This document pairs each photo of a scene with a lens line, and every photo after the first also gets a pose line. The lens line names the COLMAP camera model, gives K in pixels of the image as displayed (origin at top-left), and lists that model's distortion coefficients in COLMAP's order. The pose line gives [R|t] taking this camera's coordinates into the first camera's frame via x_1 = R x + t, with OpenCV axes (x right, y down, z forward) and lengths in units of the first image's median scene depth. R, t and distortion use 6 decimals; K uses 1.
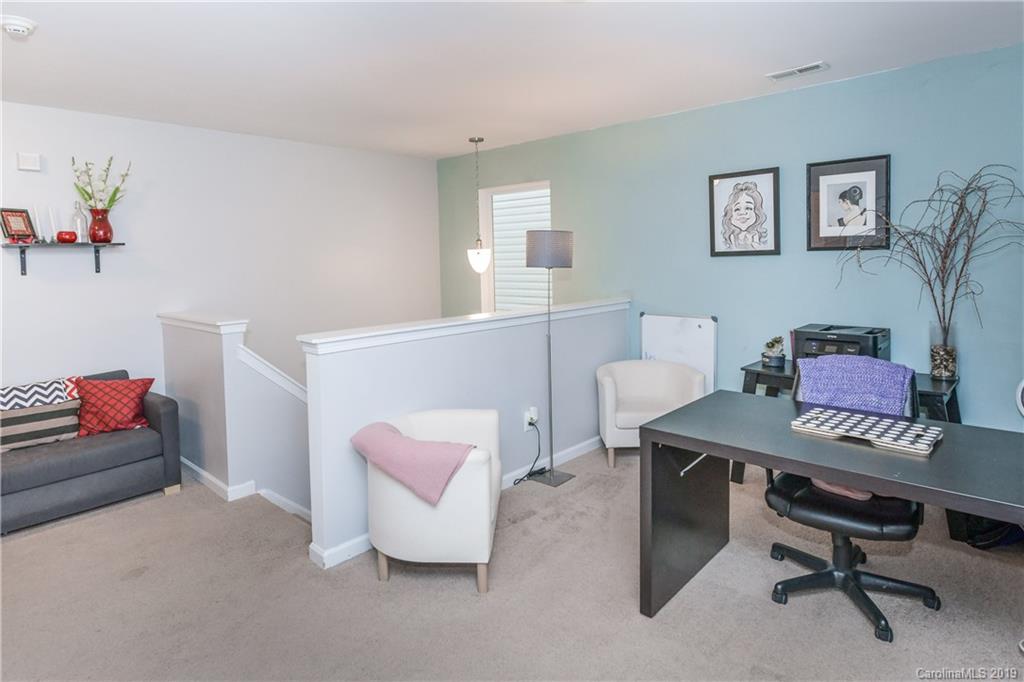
lens RADIAL K [[573.8, 0, 512.2], [0, 573.8, 273.7], [0, 0, 1]] dist [0.001052, -0.001035]
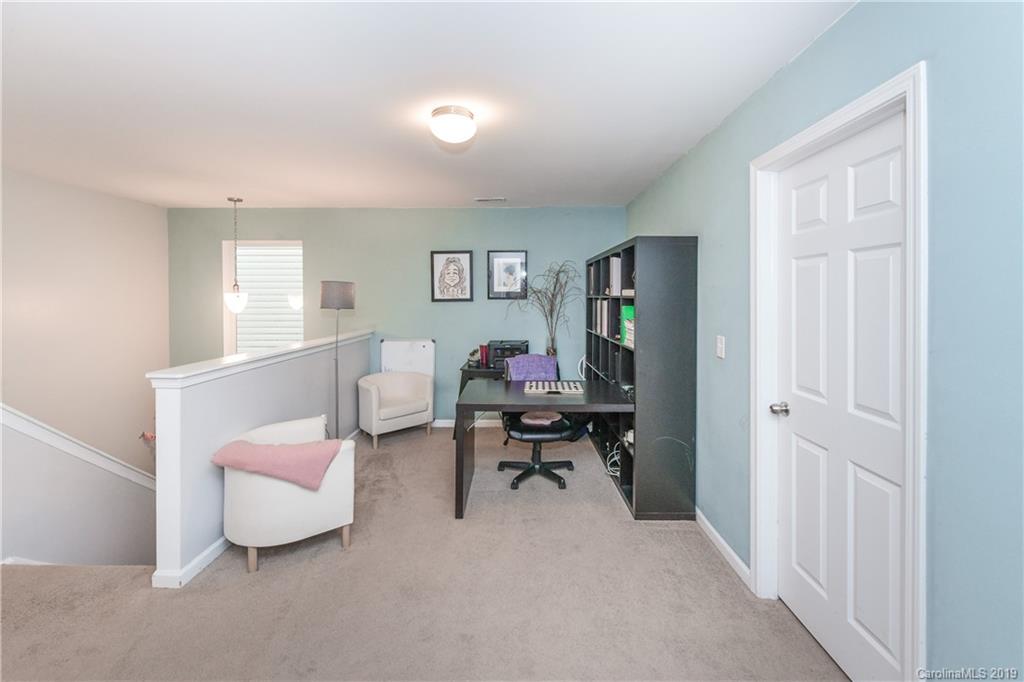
lens RADIAL K [[419.0, 0, 512.7], [0, 419.0, 298.0], [0, 0, 1]] dist [-0.001569, -0.000664]
pose [[0.744894, 0.018374, 0.666929, -0.299325], [0.007238, 0.999339, -0.035616, 0.002877], [-0.667143, 0.031357, 0.744269, -0.013393]]
